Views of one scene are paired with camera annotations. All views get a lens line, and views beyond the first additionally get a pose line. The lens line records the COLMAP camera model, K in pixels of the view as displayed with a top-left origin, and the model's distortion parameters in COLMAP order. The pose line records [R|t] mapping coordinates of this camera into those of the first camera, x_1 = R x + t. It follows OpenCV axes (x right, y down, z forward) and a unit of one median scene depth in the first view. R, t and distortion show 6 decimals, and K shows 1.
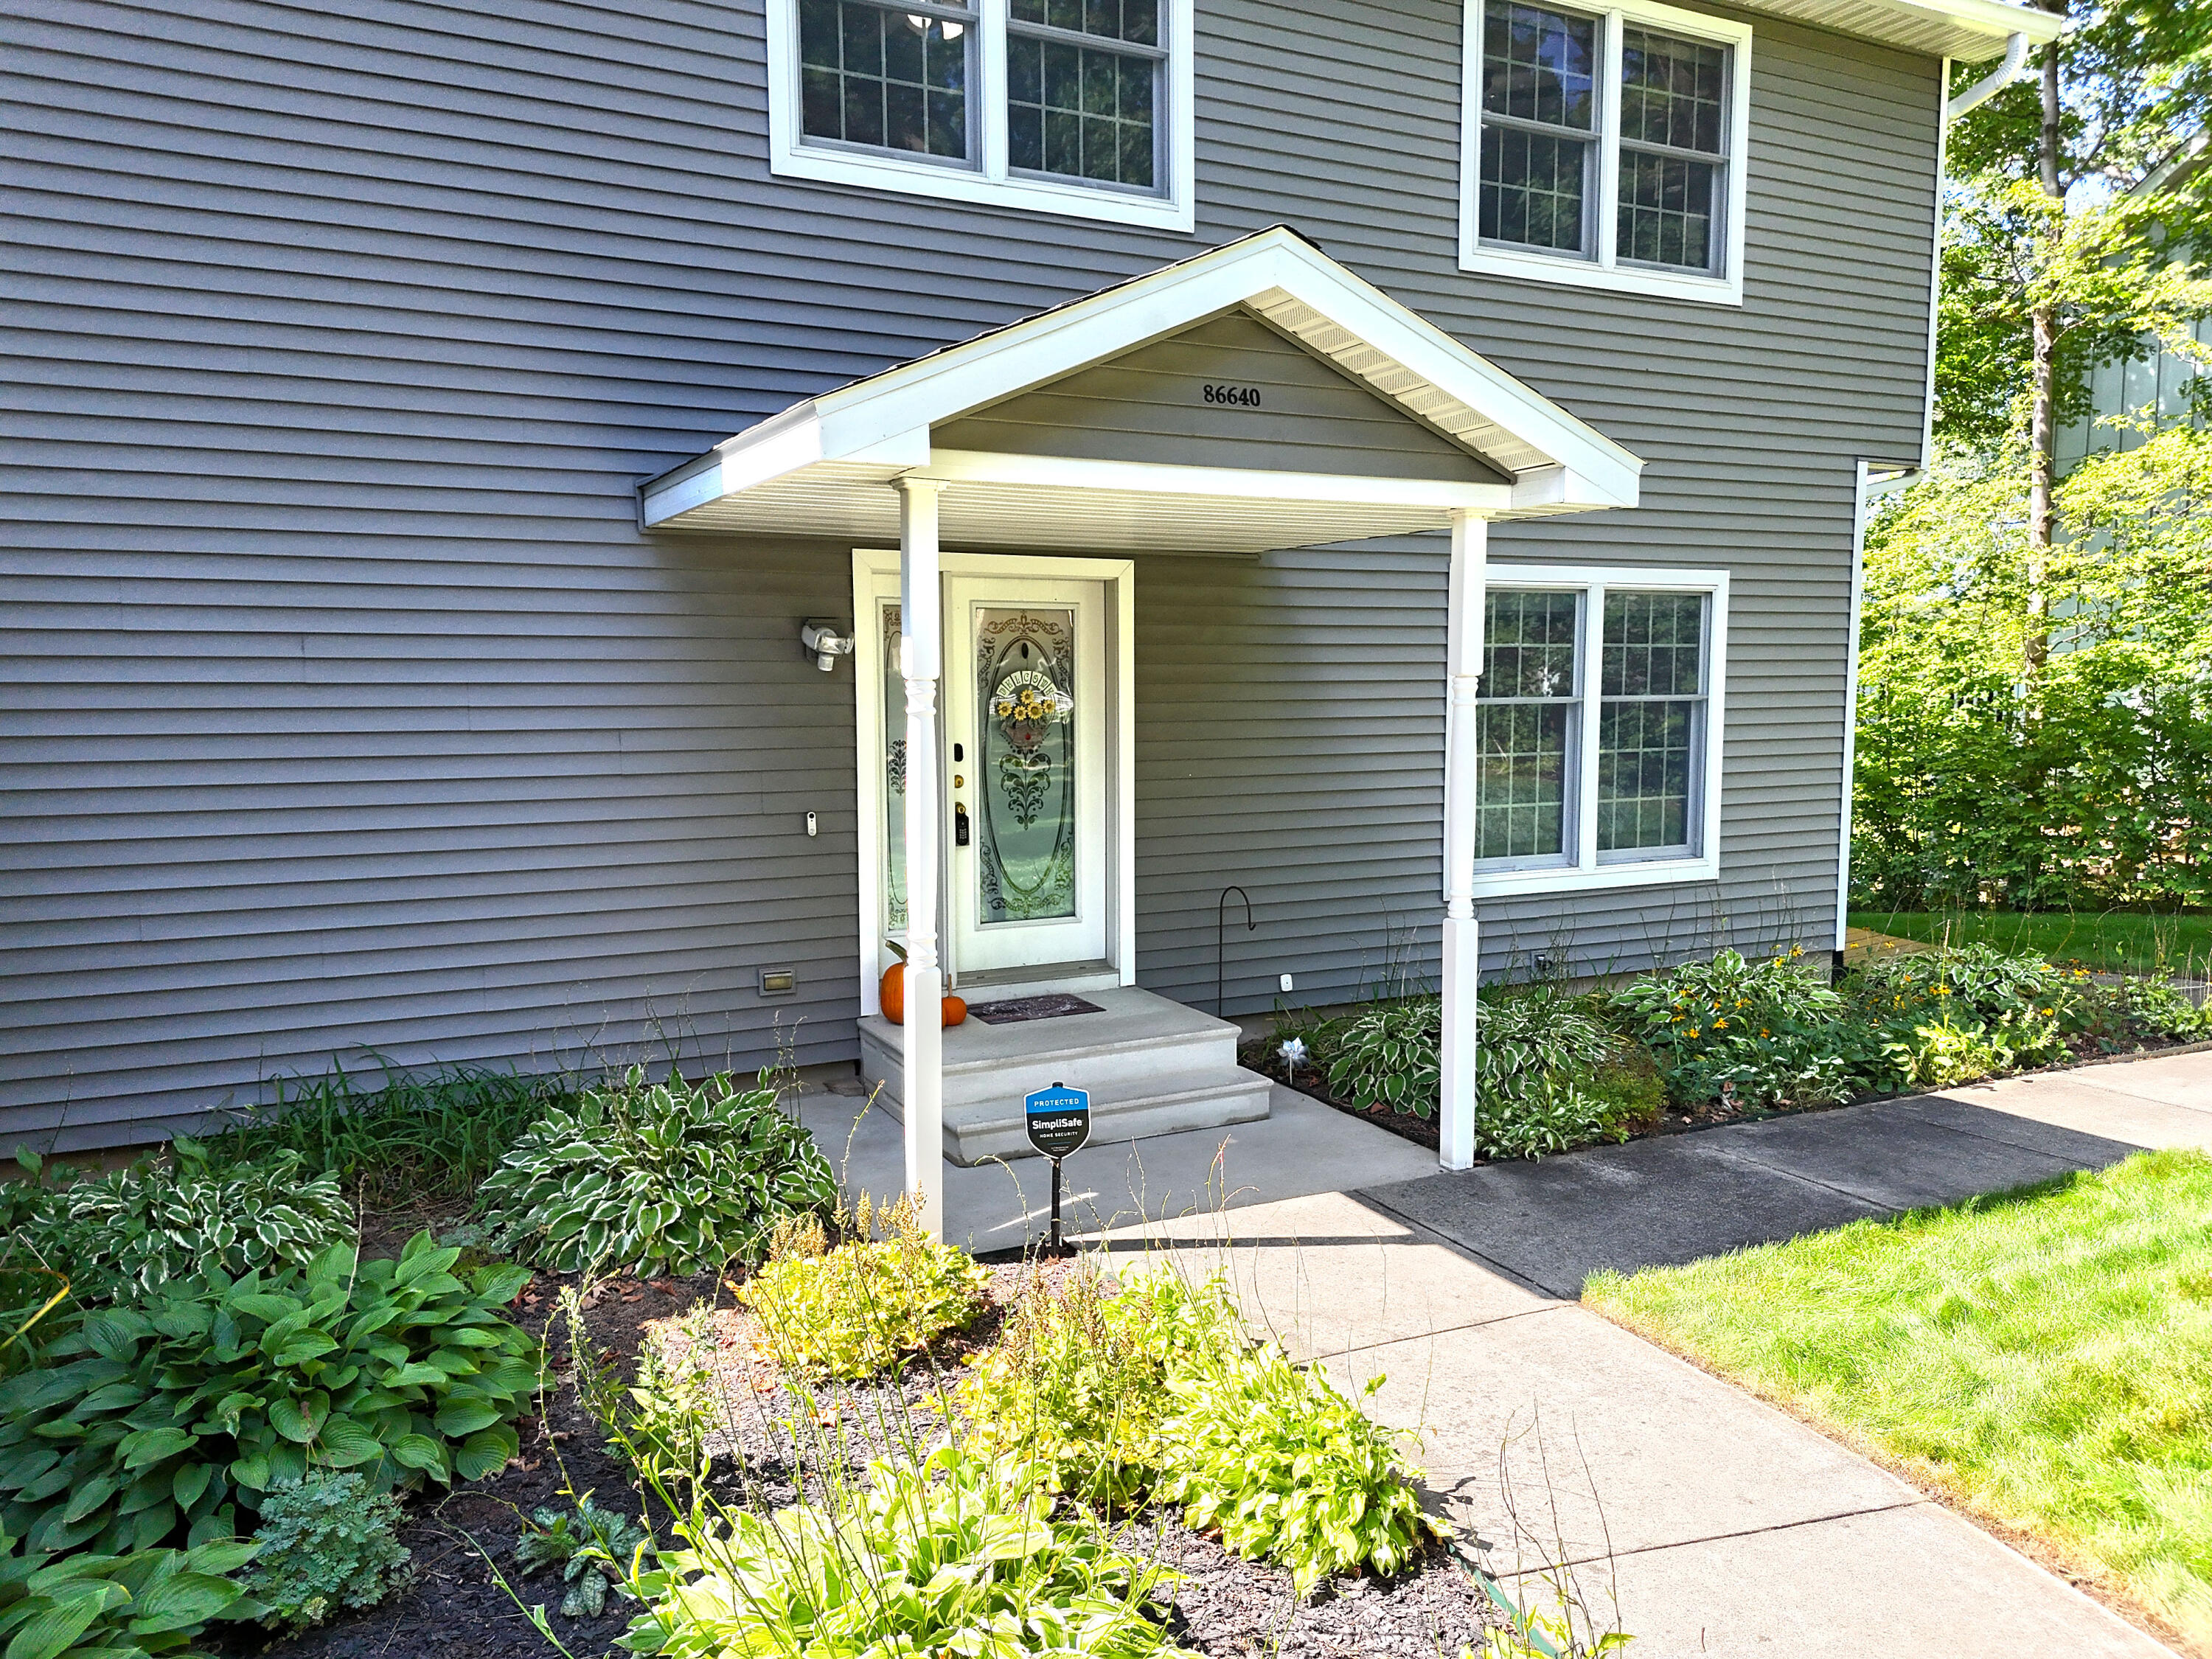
lens RADIAL K [[1550.2, 0, 1115.1], [0, 1550.2, 829.9], [0, 0, 1]] dist [0.066829, -0.056950]
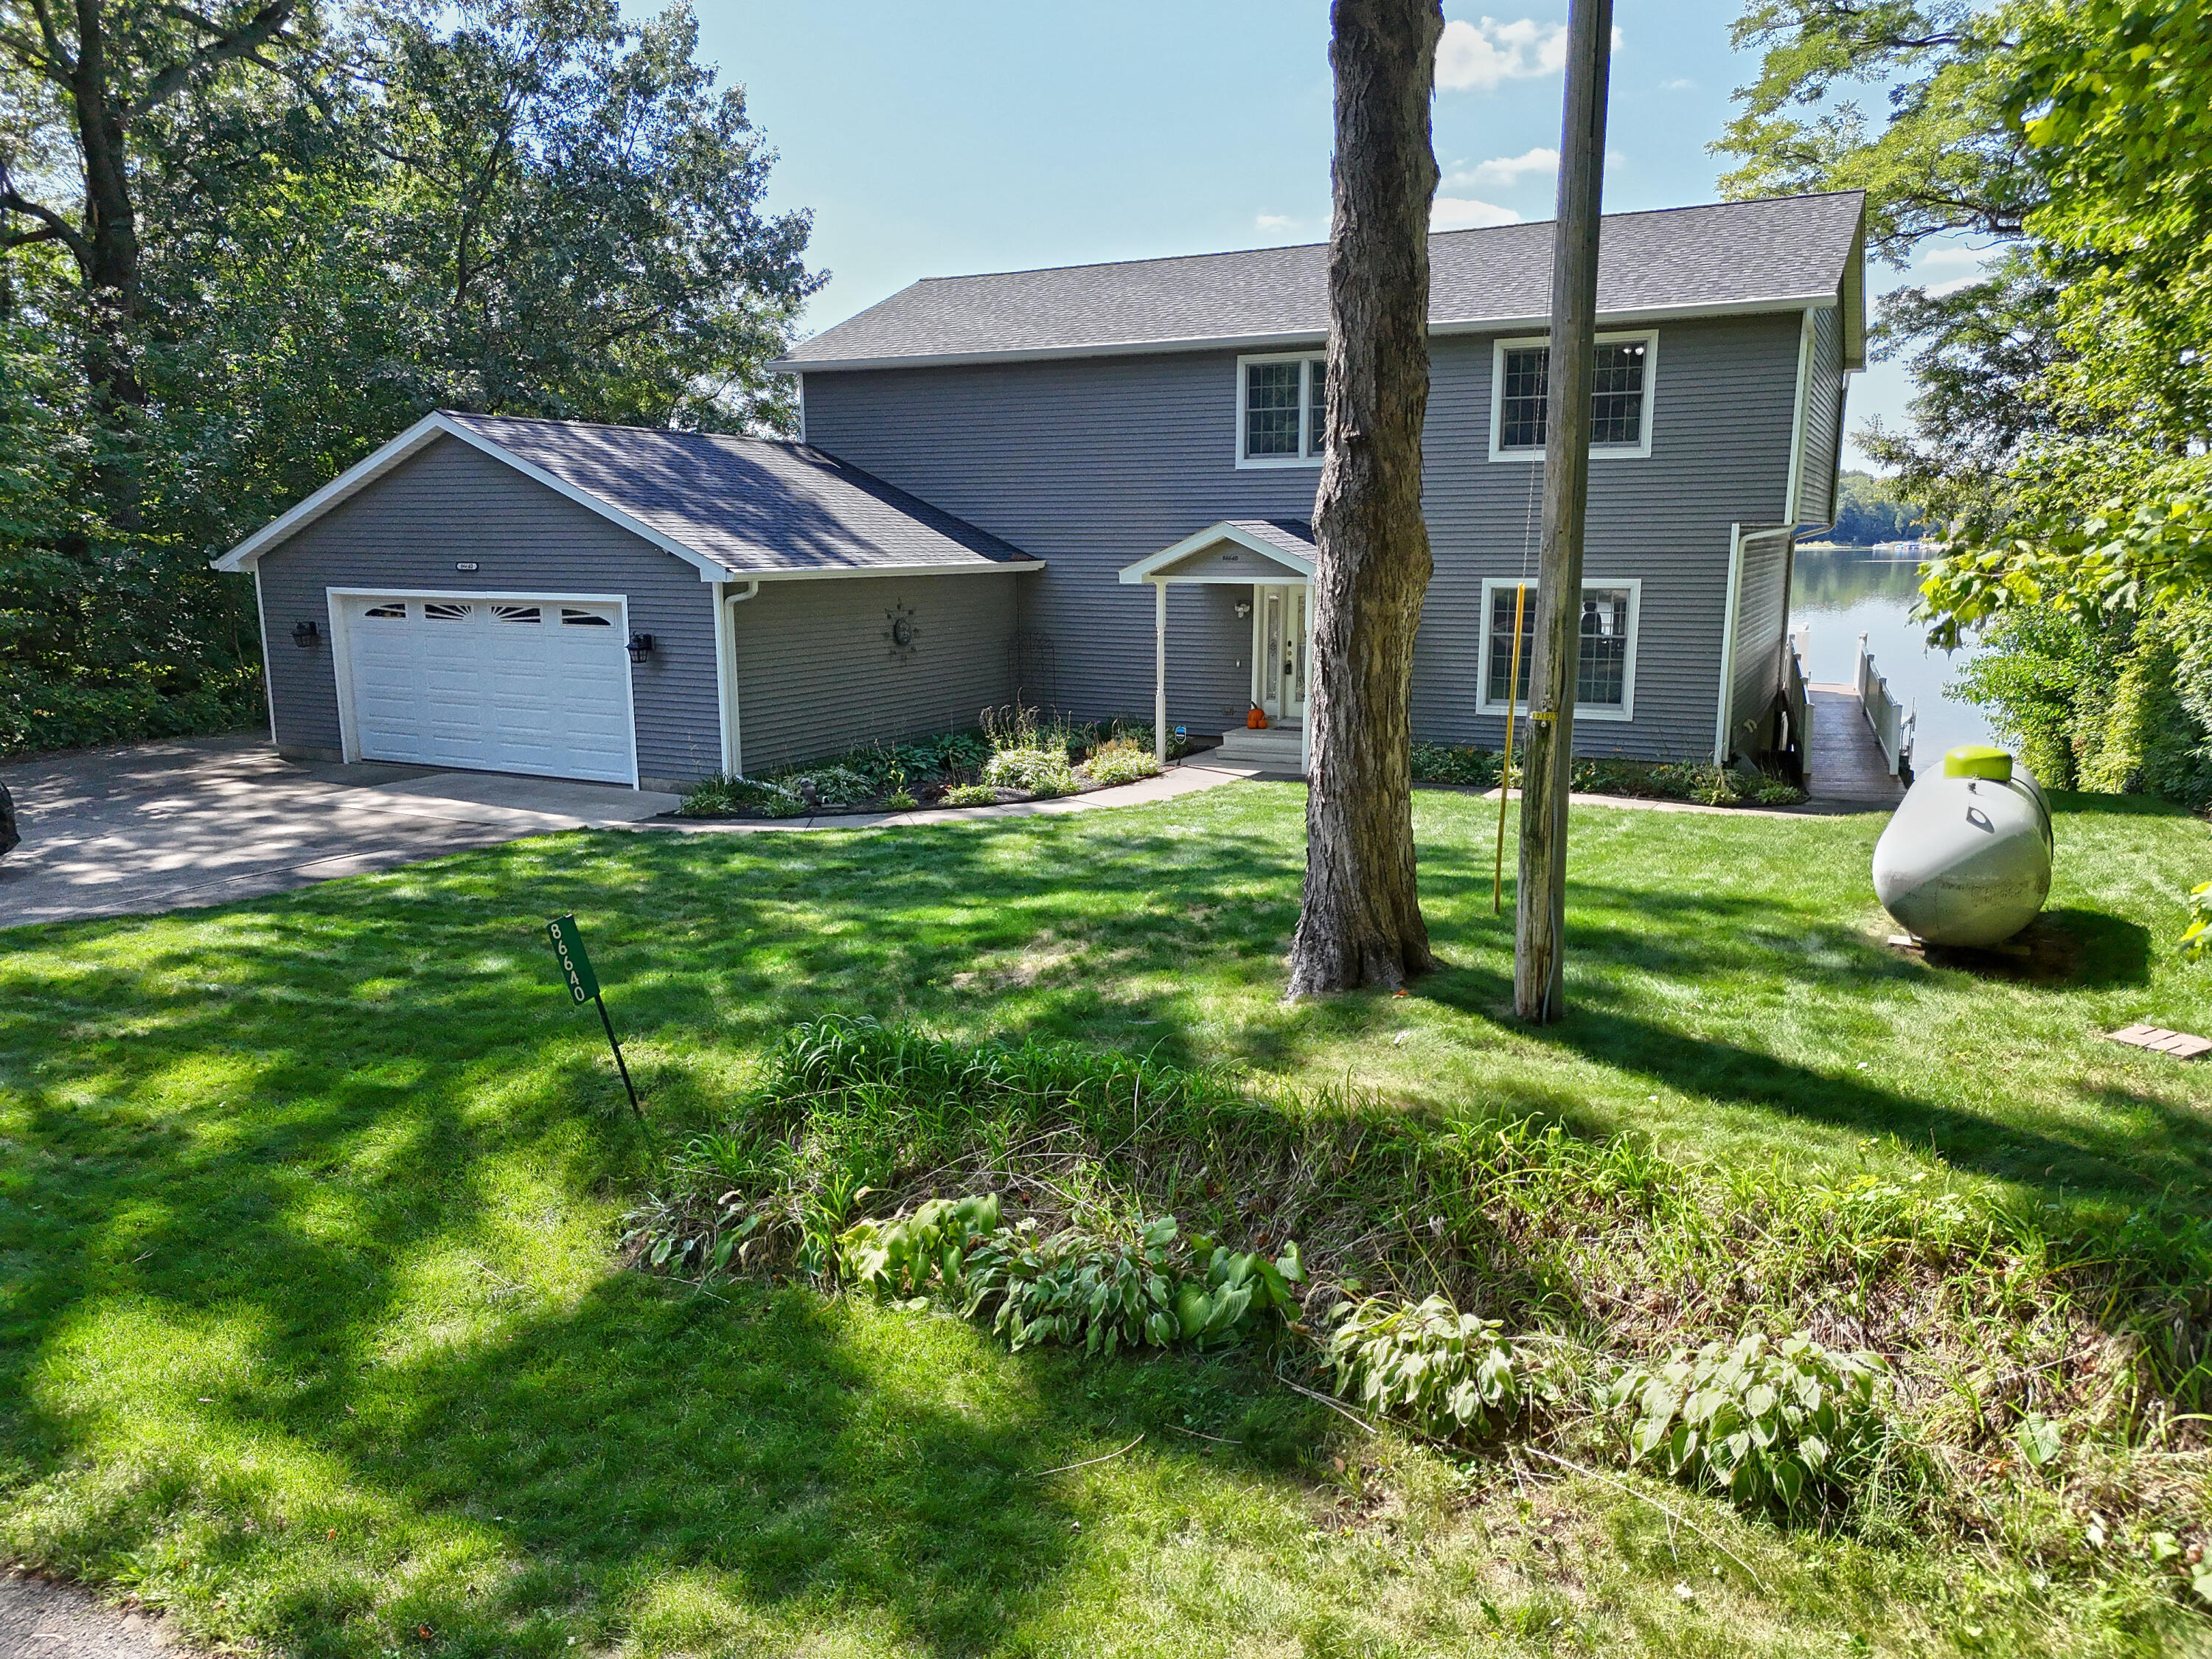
lens RADIAL K [[1550.2, 0, 1115.1], [0, 1550.2, 829.9], [0, 0, 1]] dist [0.066829, -0.056950]
pose [[0.591404, 0.155096, -0.791319, 2.214901], [-0.078160, 0.987734, 0.135179, -0.075938], [0.802578, -0.018096, 0.596272, -1.130705]]
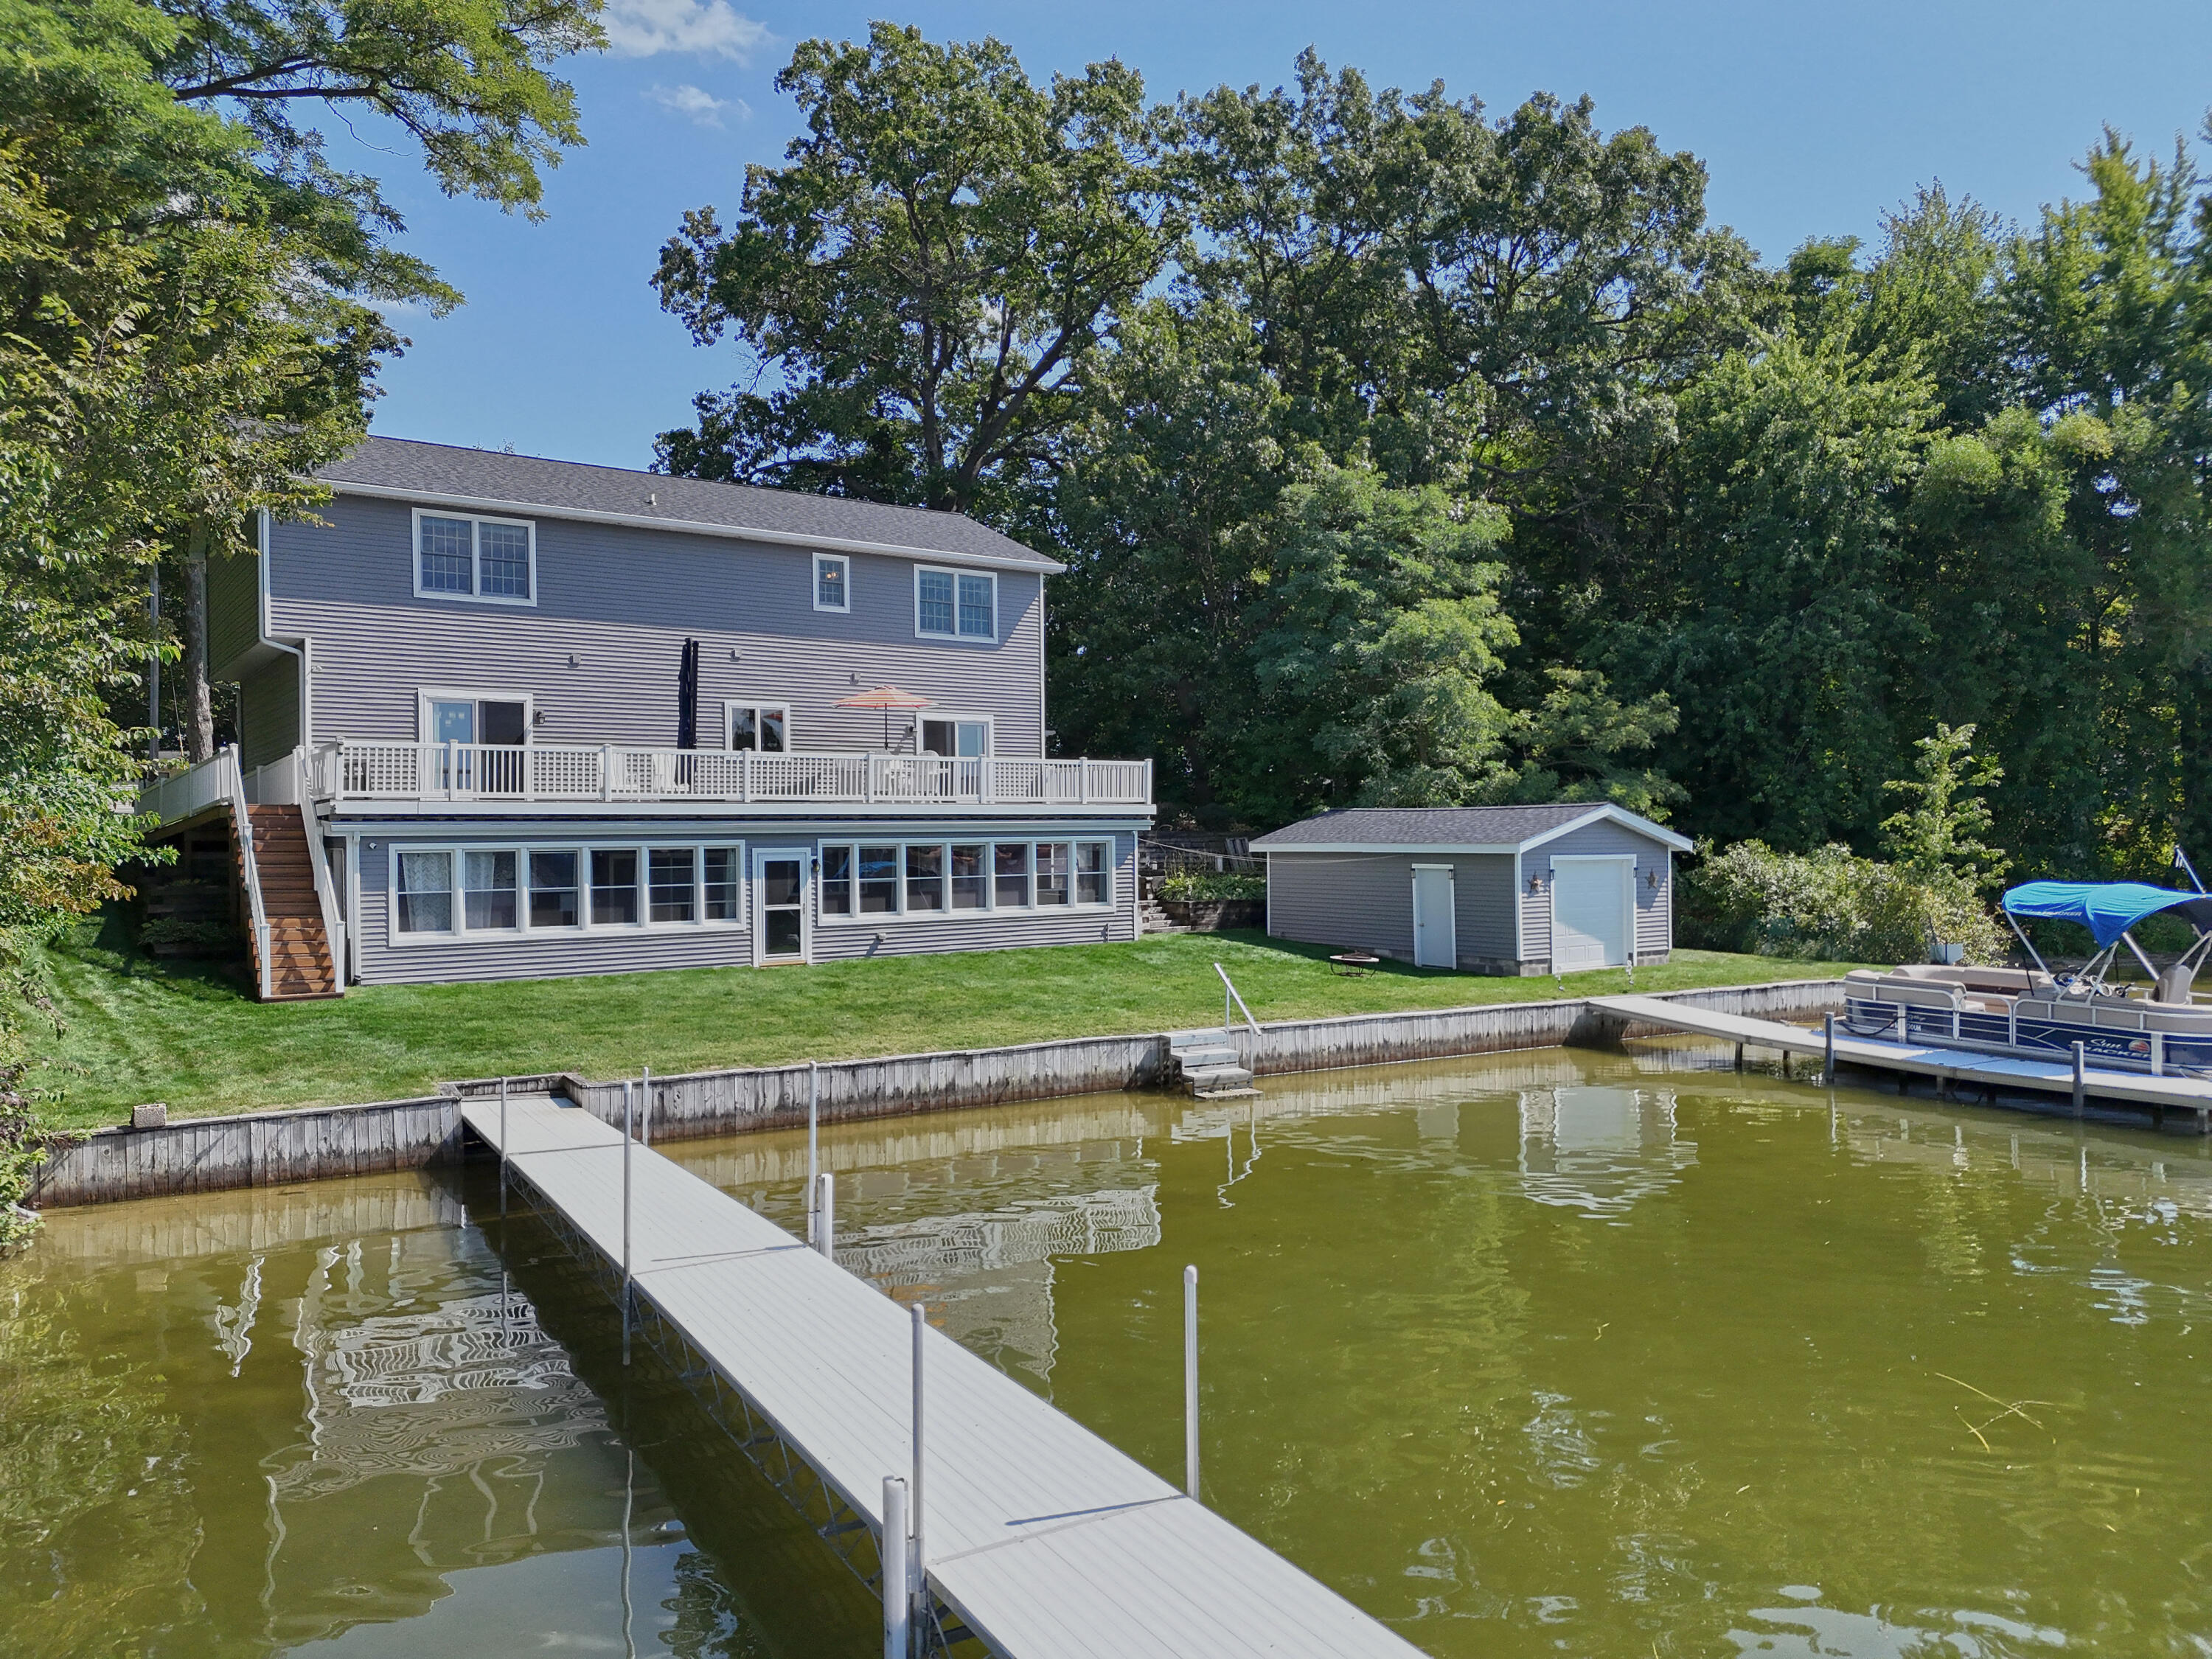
lens RADIAL K [[1550.2, 0, 1115.1], [0, 1550.2, 829.9], [0, 0, 1]] dist [0.066829, -0.056950]
pose [[0.986771, -0.005324, 0.162035, 0.094336], [0.021291, 0.995060, -0.096966, 0.580780], [-0.160719, 0.099133, 0.982009, -3.261460]]
